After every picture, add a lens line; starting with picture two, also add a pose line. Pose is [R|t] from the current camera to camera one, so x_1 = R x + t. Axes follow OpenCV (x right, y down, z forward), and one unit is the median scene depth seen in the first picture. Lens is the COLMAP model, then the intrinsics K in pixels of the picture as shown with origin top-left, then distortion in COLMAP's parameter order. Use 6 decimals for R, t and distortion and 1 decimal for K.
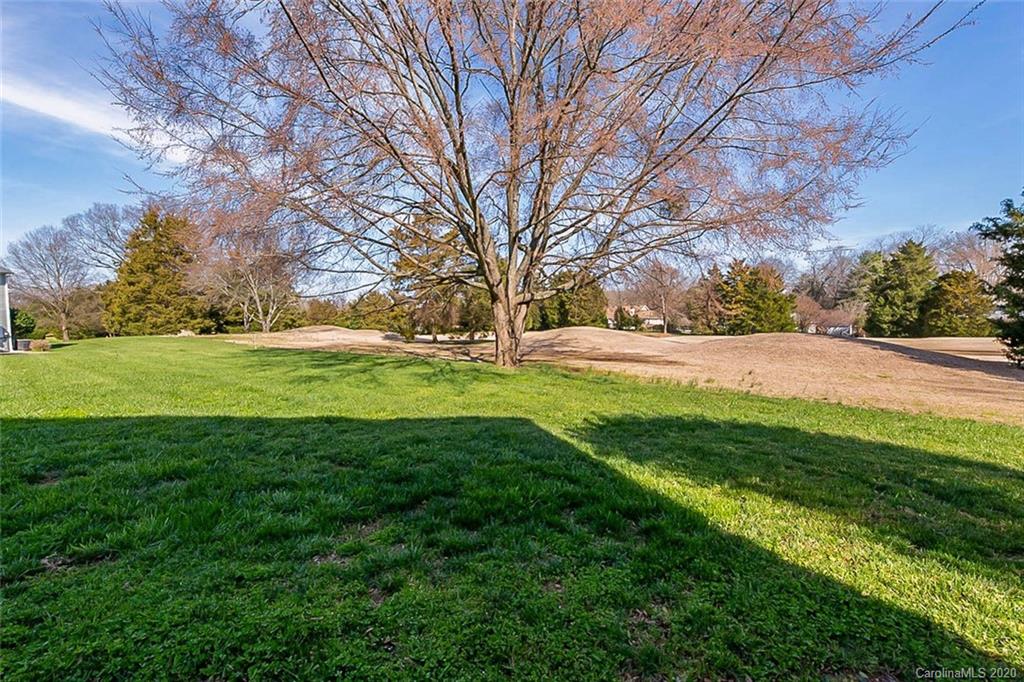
lens RADIAL K [[400.5, 0, 509.9], [0, 400.5, 337.8], [0, 0, 1]] dist [-0.003655, -0.000568]
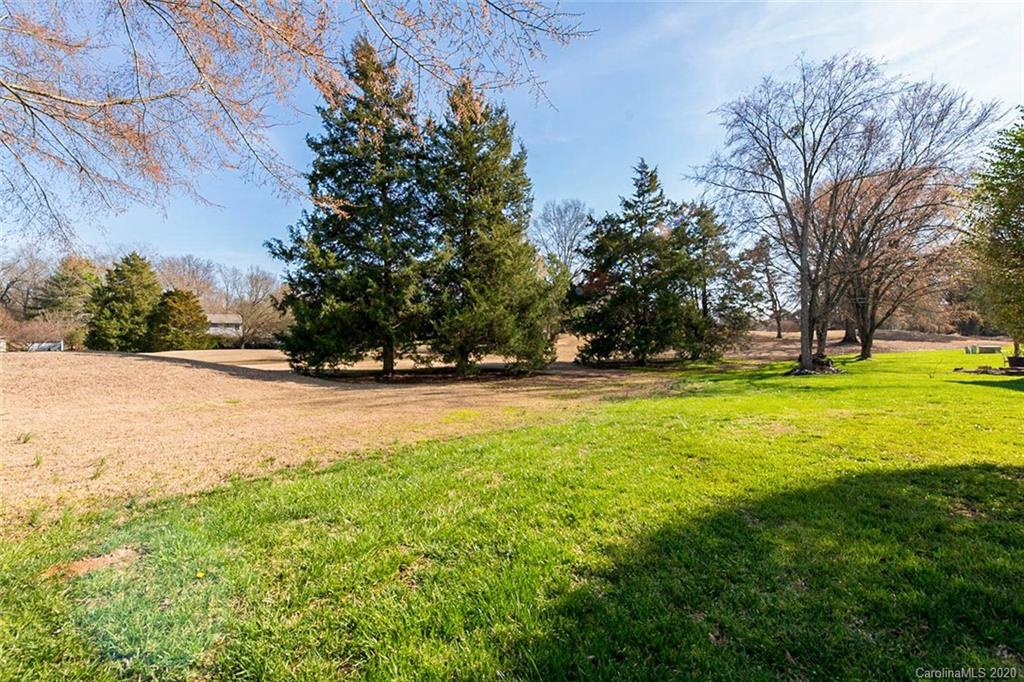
lens RADIAL K [[400.5, 0, 510.7], [0, 400.5, 339.2], [0, 0, 1]] dist [-0.003655, -0.000568]
pose [[-0.005224, -0.003569, 0.999980, 0.026672], [0.038680, 0.999245, 0.003768, -0.001491], [-0.999238, 0.038699, -0.005082, 0.100413]]
